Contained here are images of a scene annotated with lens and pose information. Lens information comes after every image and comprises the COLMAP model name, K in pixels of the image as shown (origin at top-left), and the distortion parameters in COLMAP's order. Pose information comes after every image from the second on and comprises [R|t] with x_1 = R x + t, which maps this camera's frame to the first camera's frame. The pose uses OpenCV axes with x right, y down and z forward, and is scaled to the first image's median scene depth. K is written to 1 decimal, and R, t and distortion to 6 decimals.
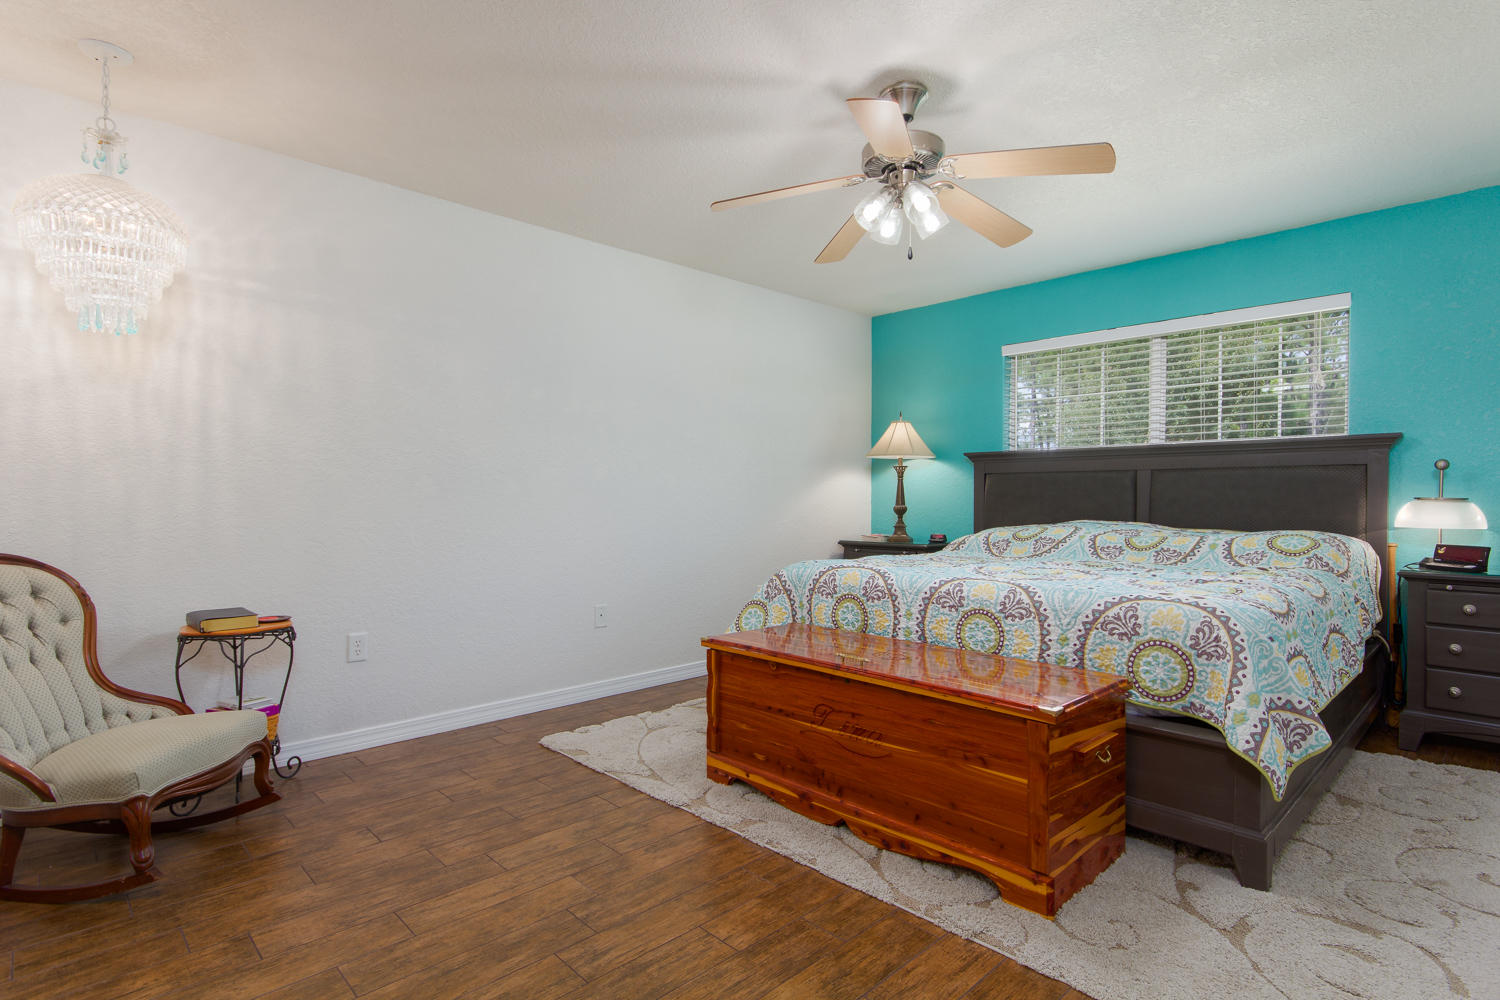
lens RADIAL K [[786.8, 0, 744.7], [0, 786.8, 514.2], [0, 0, 1]] dist [0.003688, 0.000551]
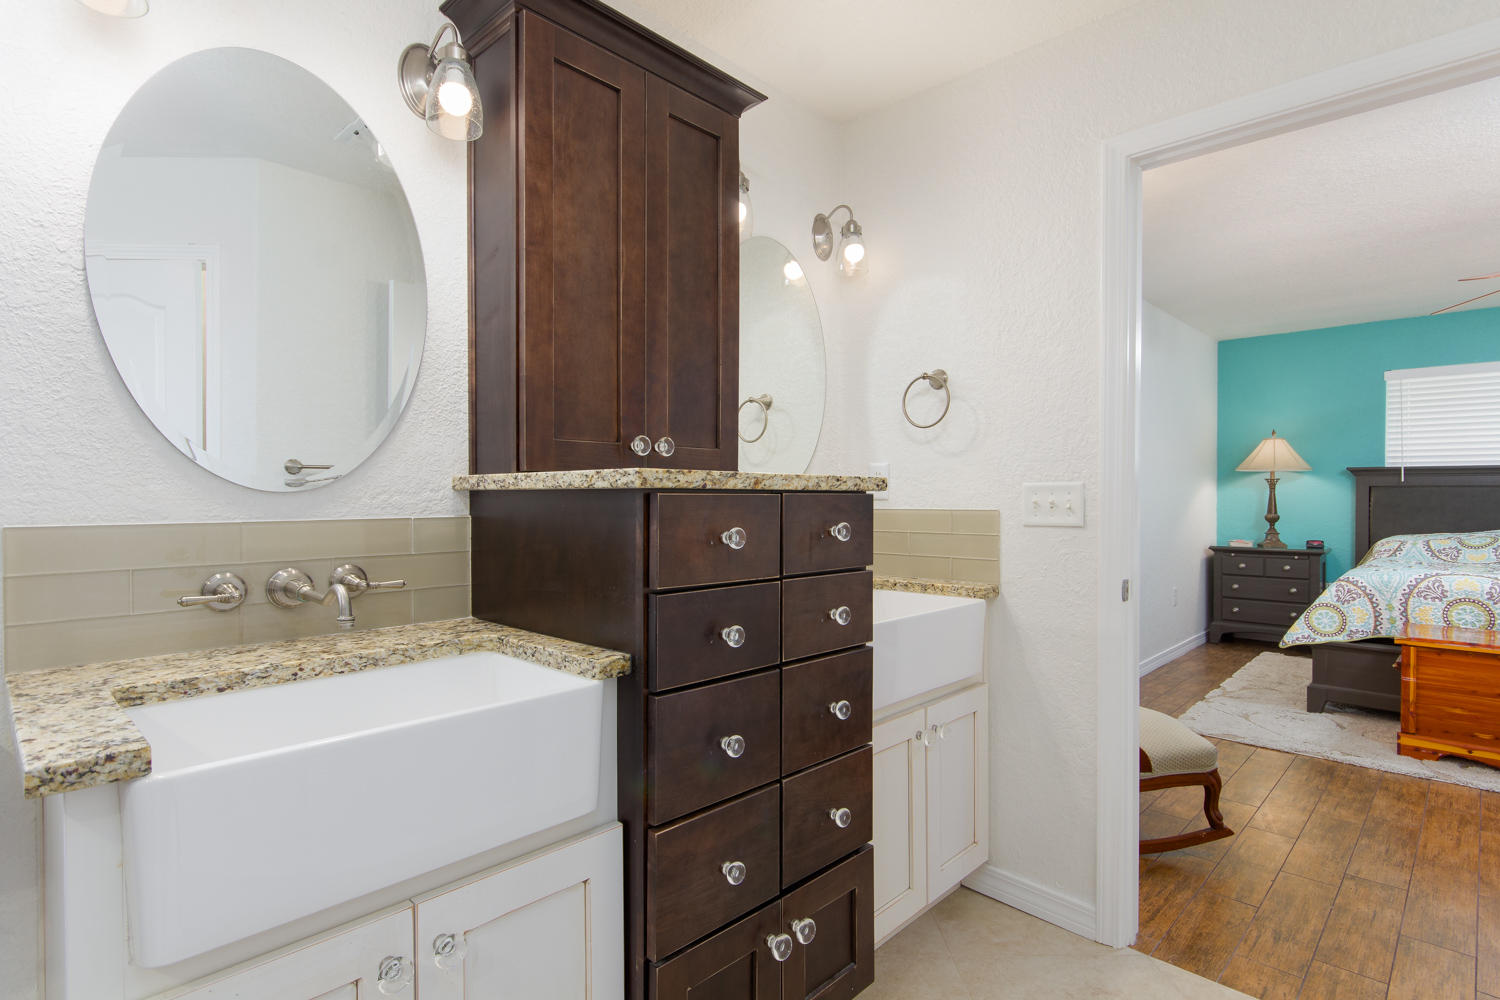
lens RADIAL K [[786.8, 0, 726.1], [0, 786.8, 511.7], [0, 0, 1]] dist [0.003688, 0.000551]
pose [[0.999513, 0.000173, 0.031194, -0.941860], [-0.000269, 0.999995, 0.003080, -0.028409], [-0.031194, -0.003087, 0.999509, -0.128665]]
